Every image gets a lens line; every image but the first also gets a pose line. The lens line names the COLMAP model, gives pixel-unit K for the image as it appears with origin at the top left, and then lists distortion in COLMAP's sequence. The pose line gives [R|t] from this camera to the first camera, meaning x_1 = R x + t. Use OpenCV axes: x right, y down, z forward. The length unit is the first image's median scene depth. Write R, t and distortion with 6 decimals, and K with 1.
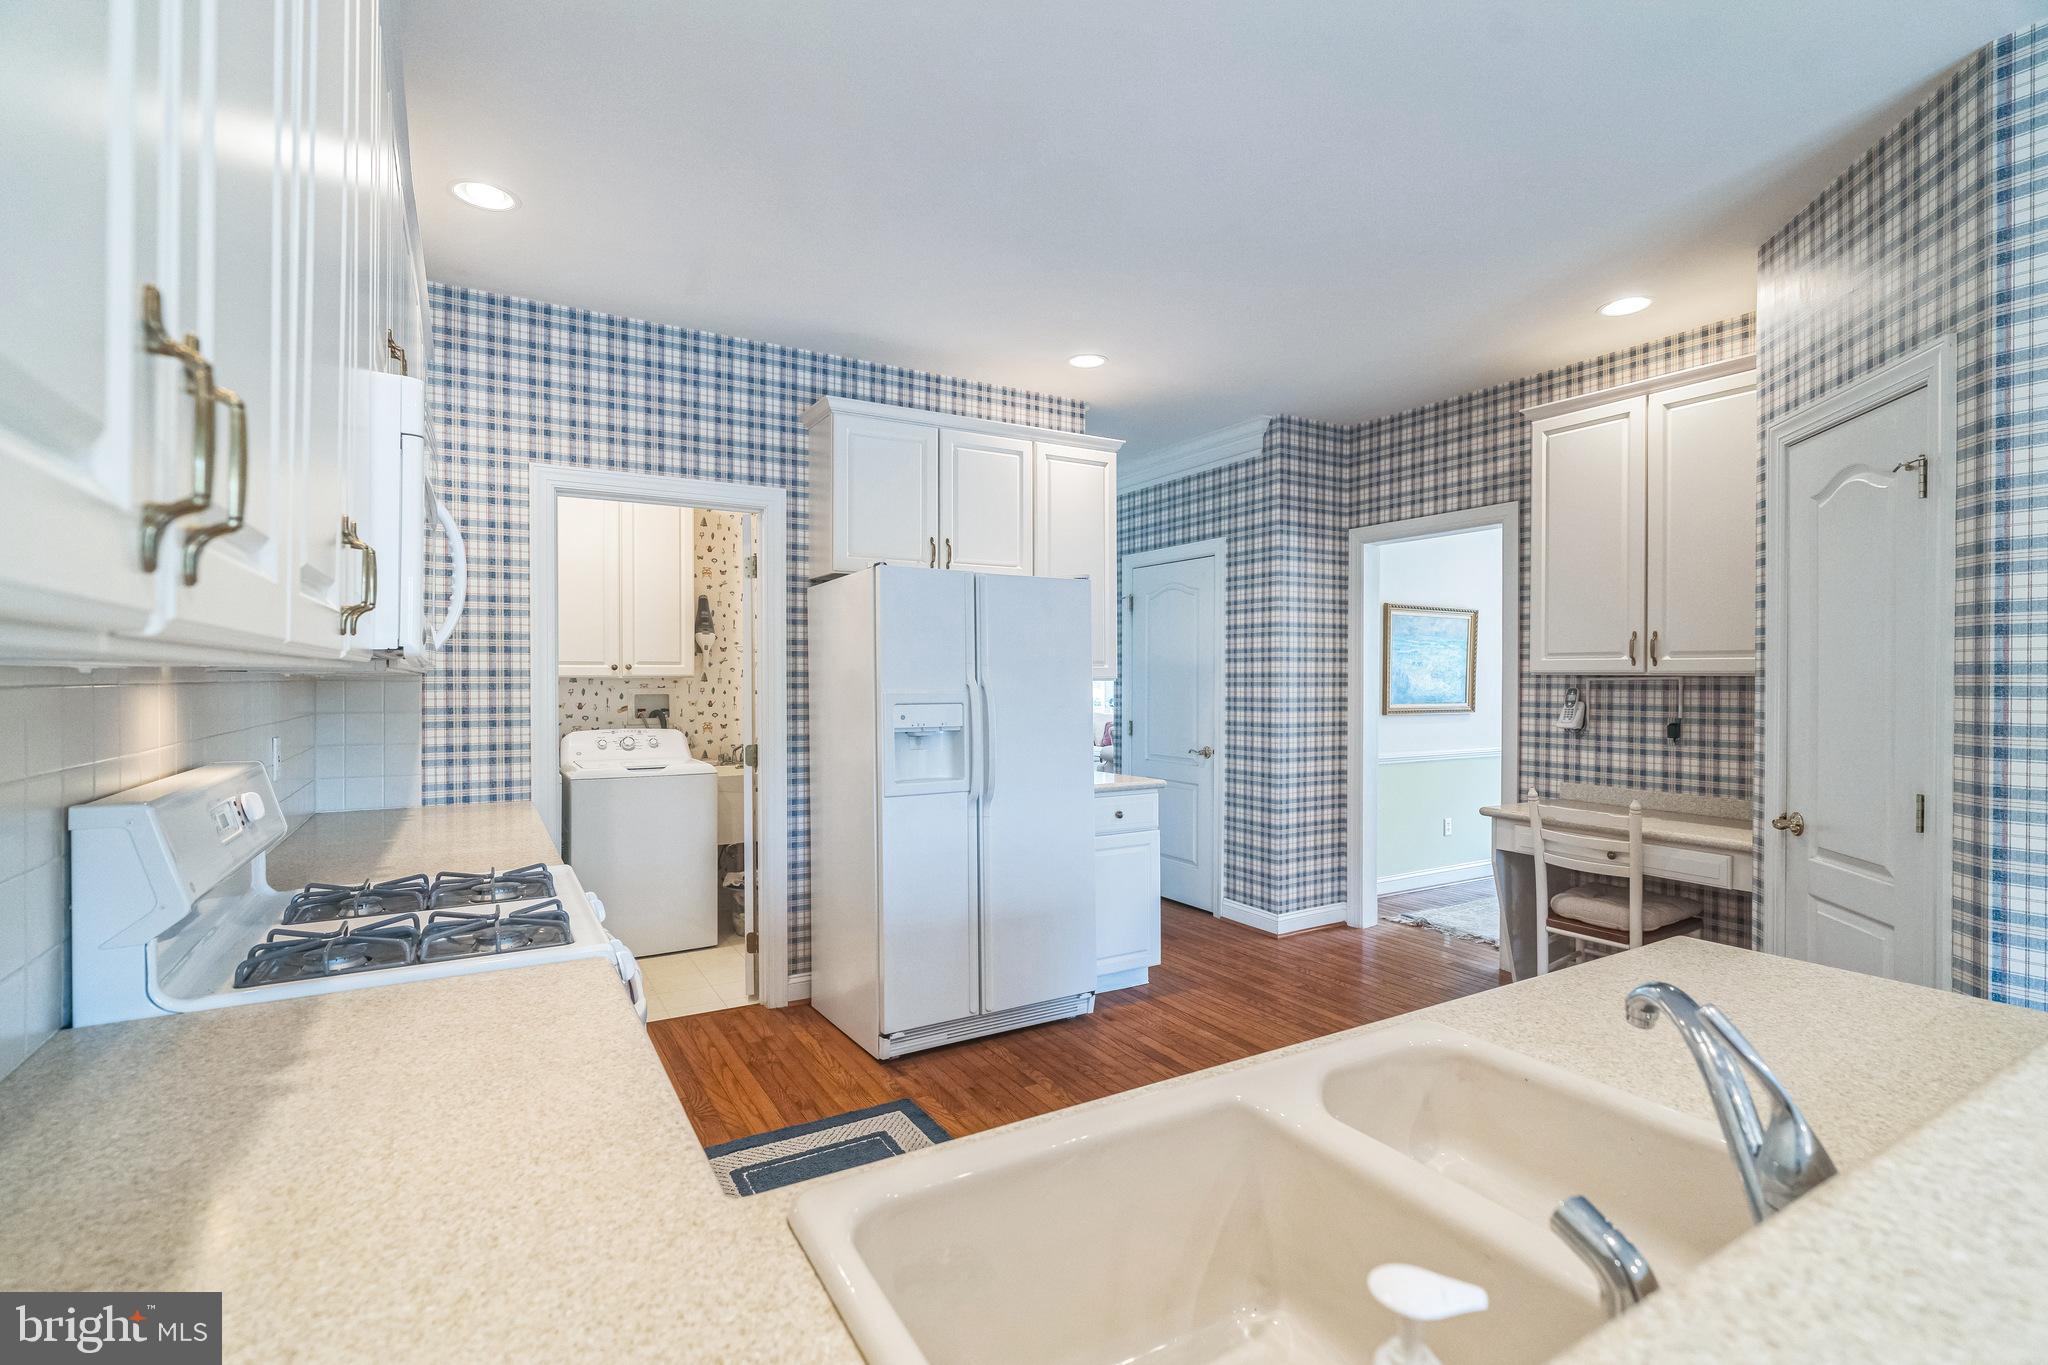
lens RADIAL K [[929.4, 0, 1037.7], [0, 929.4, 674.6], [0, 0, 1]] dist [-0.007597, 0.000948]
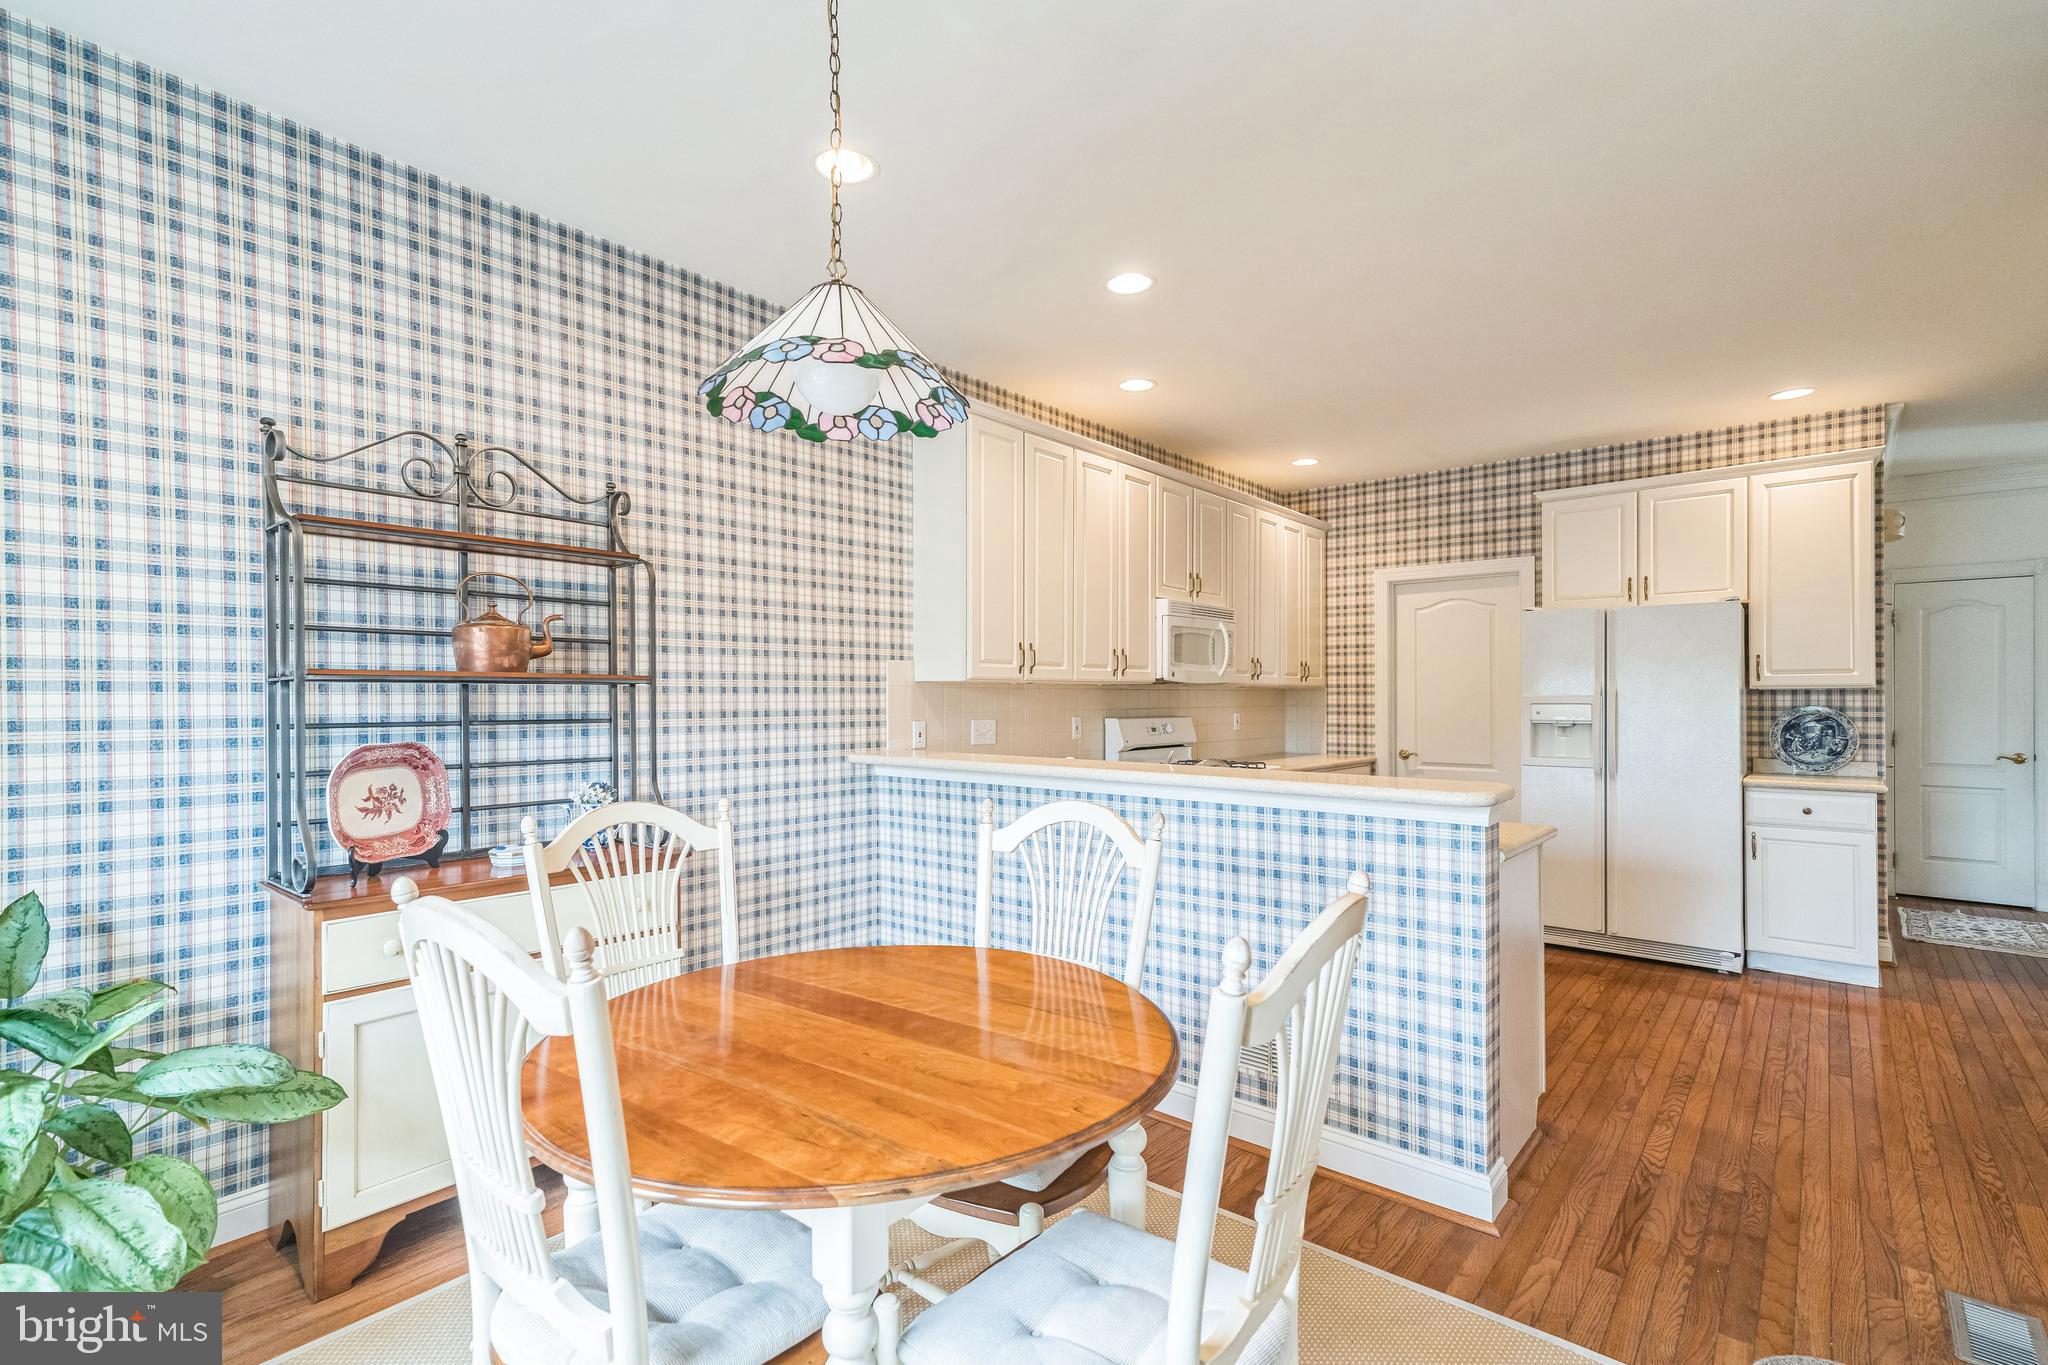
lens RADIAL K [[929.4, 0, 1005.4], [0, 929.4, 692.3], [0, 0, 1]] dist [-0.007597, 0.000948]
pose [[0.306916, 0.002720, -0.951733, 0.972327], [0.004846, 0.999978, 0.004421, -0.000763], [0.951724, -0.005969, 0.306896, -0.251797]]
